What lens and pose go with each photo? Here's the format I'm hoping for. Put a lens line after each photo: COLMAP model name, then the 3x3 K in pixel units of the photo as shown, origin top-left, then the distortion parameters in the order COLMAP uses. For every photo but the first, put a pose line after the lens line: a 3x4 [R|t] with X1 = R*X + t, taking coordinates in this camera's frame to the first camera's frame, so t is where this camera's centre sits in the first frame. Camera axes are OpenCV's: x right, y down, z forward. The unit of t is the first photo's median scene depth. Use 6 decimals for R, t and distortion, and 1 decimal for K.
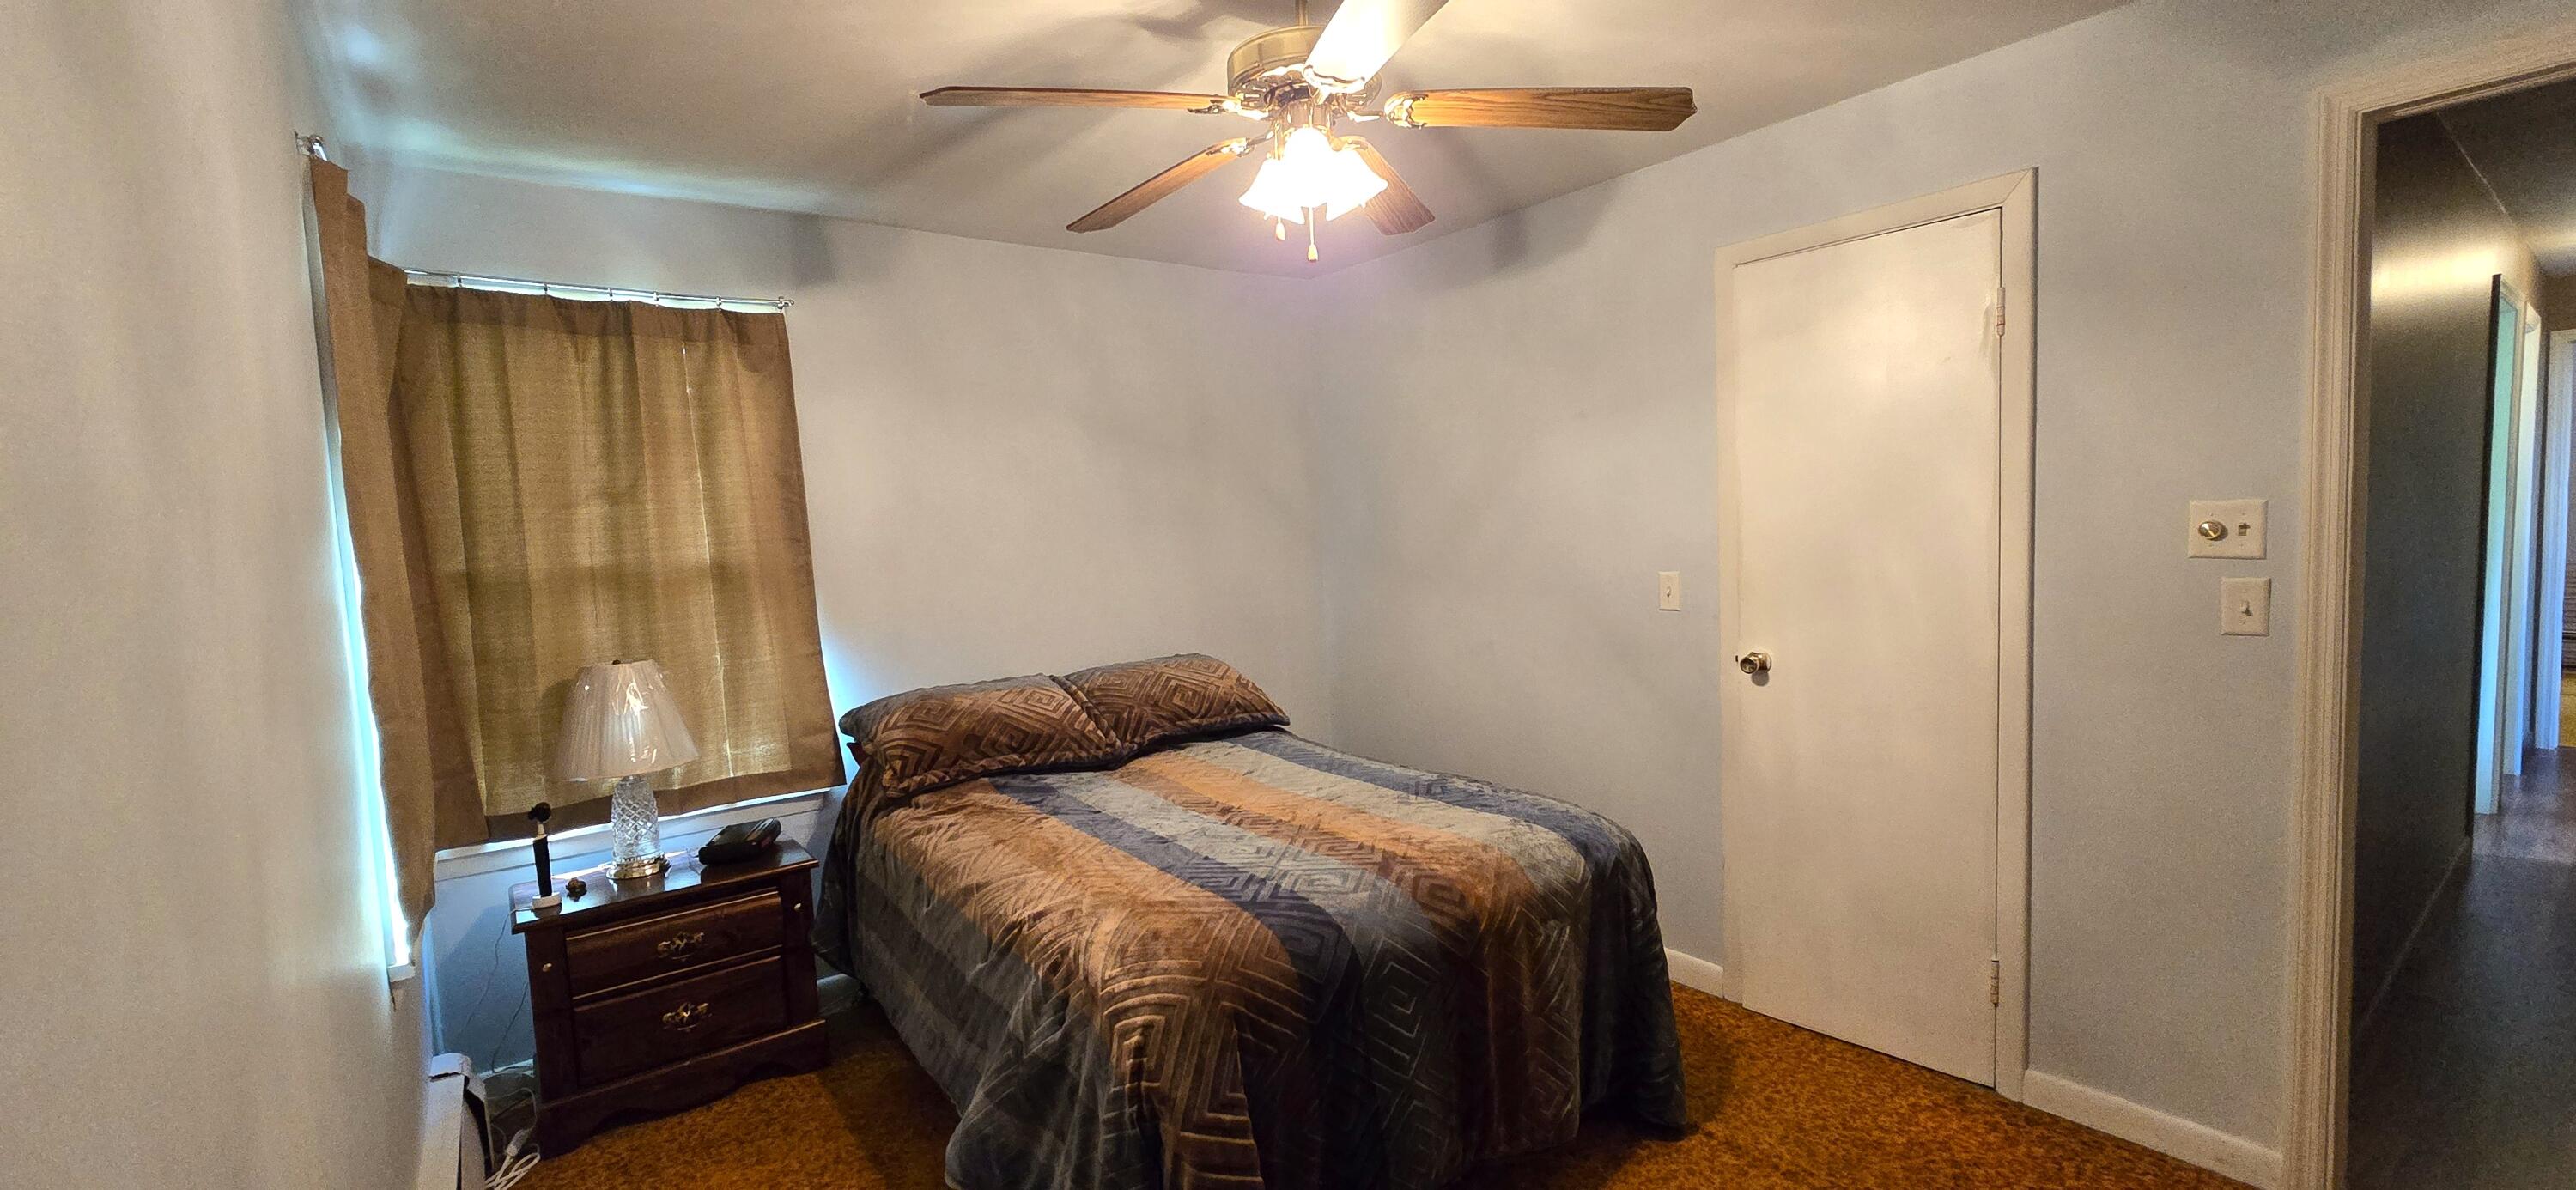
lens RADIAL K [[1028.9, 0, 1337.1], [0, 1028.9, 604.0], [0, 0, 1]] dist [-0.001168, -0.000088]
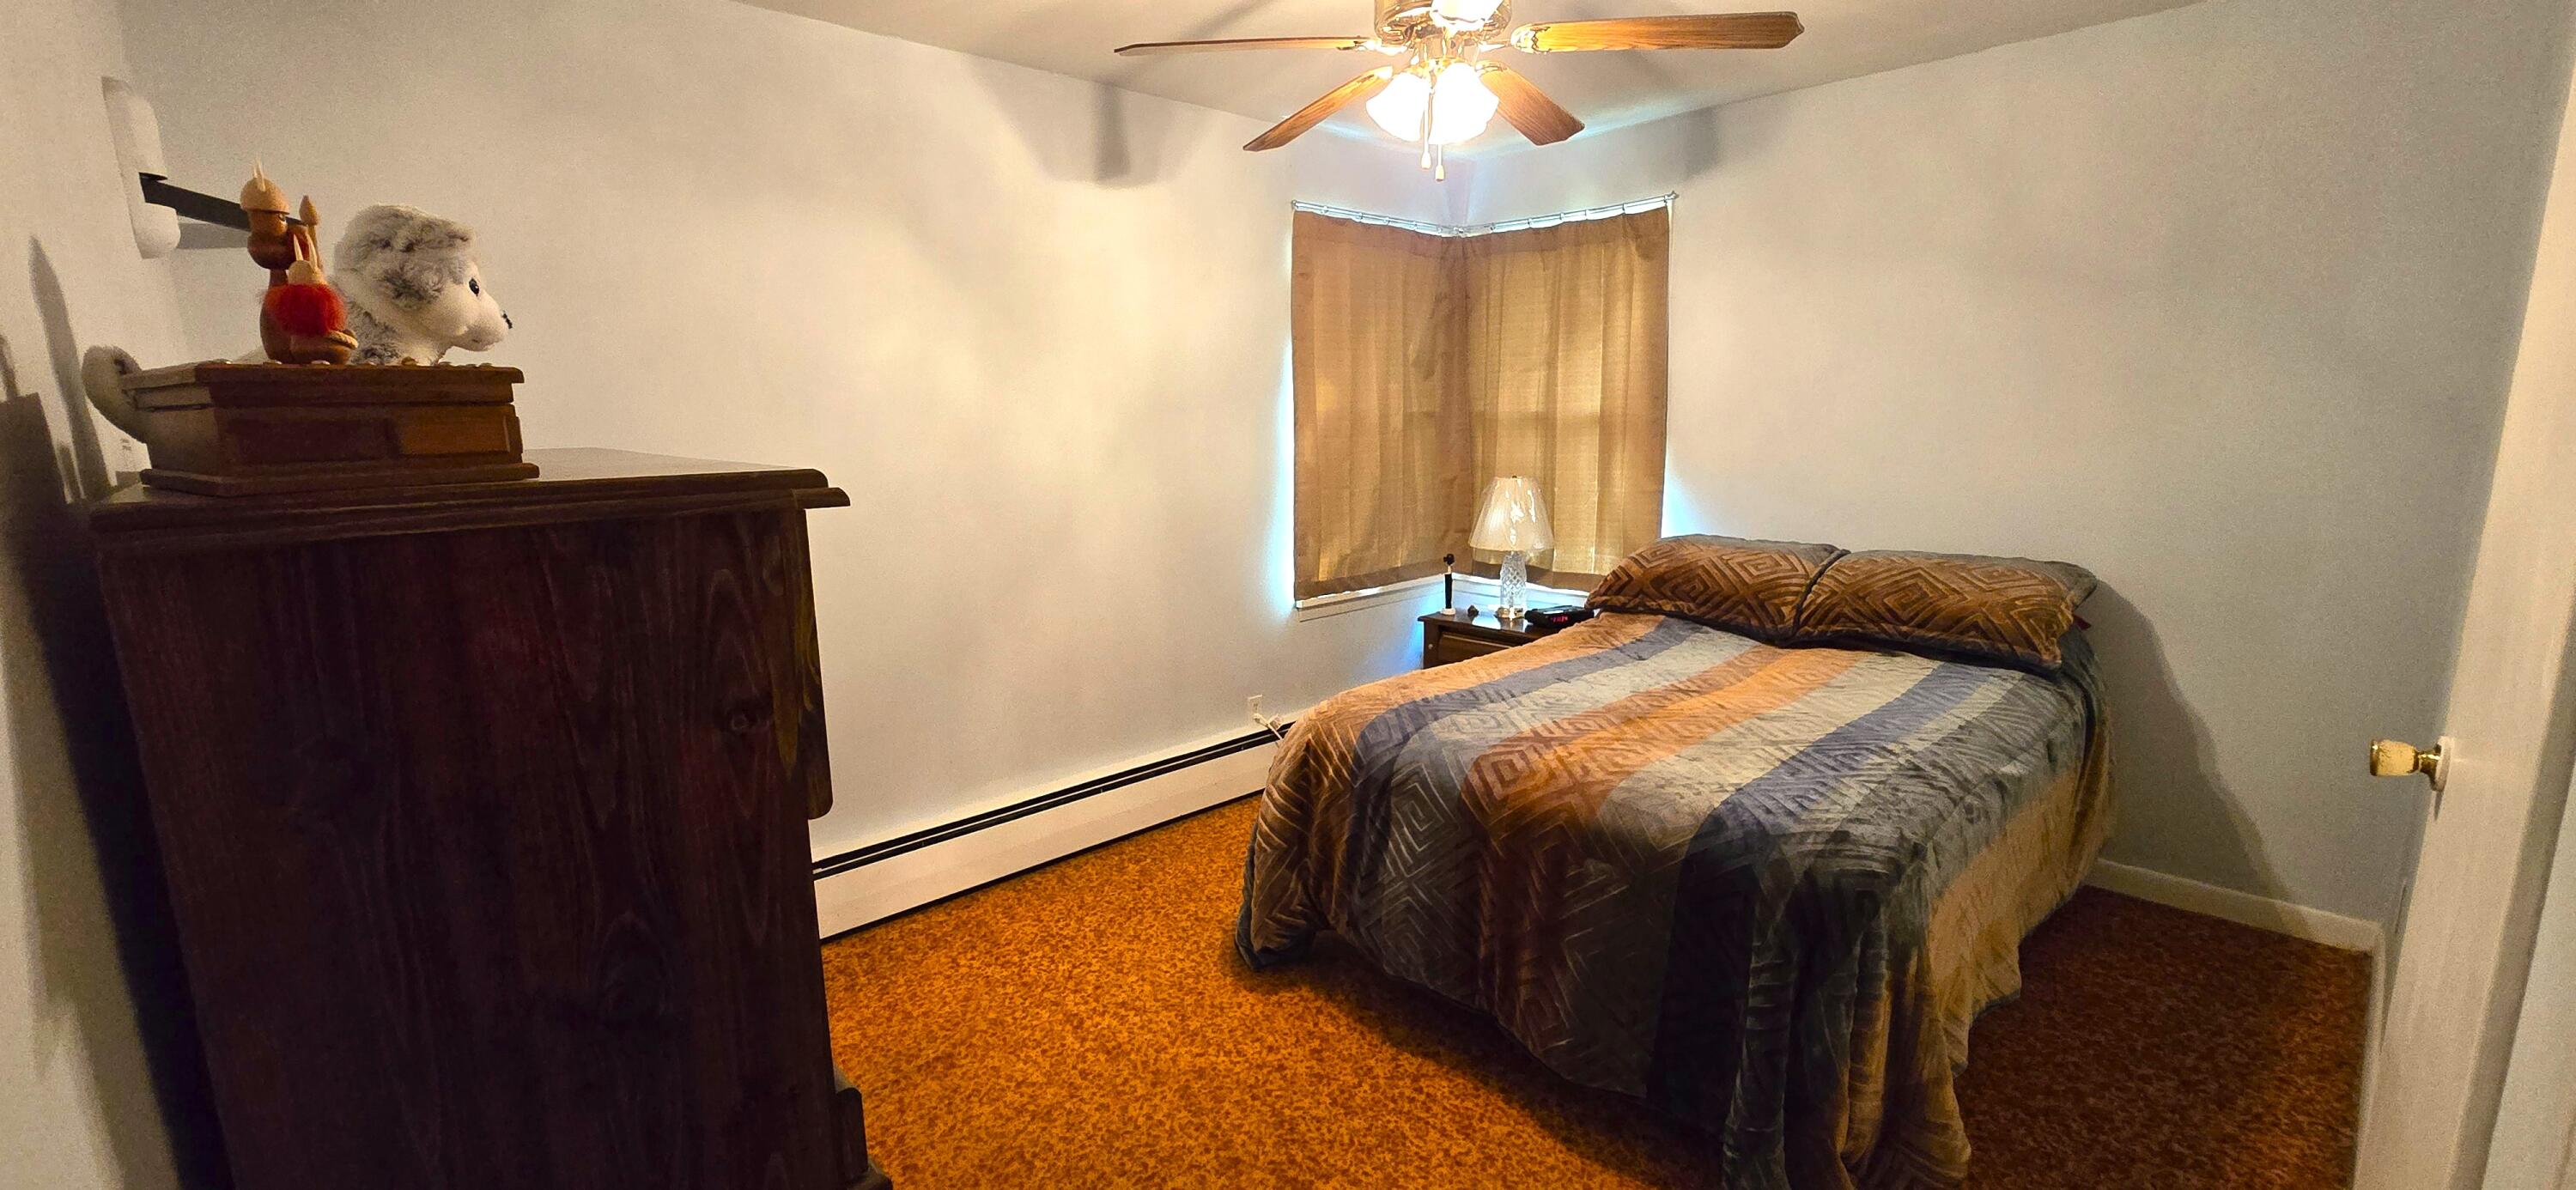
lens RADIAL K [[1116.6, 0, 1288.0], [0, 1116.6, 595.0], [0, 0, 1]] dist [-0.000451, -0.000025]
pose [[0.109066, 0.213550, -0.970825, 0.851479], [-0.064039, 0.976132, 0.207523, -0.089181], [0.991970, 0.039537, 0.120139, 0.457878]]
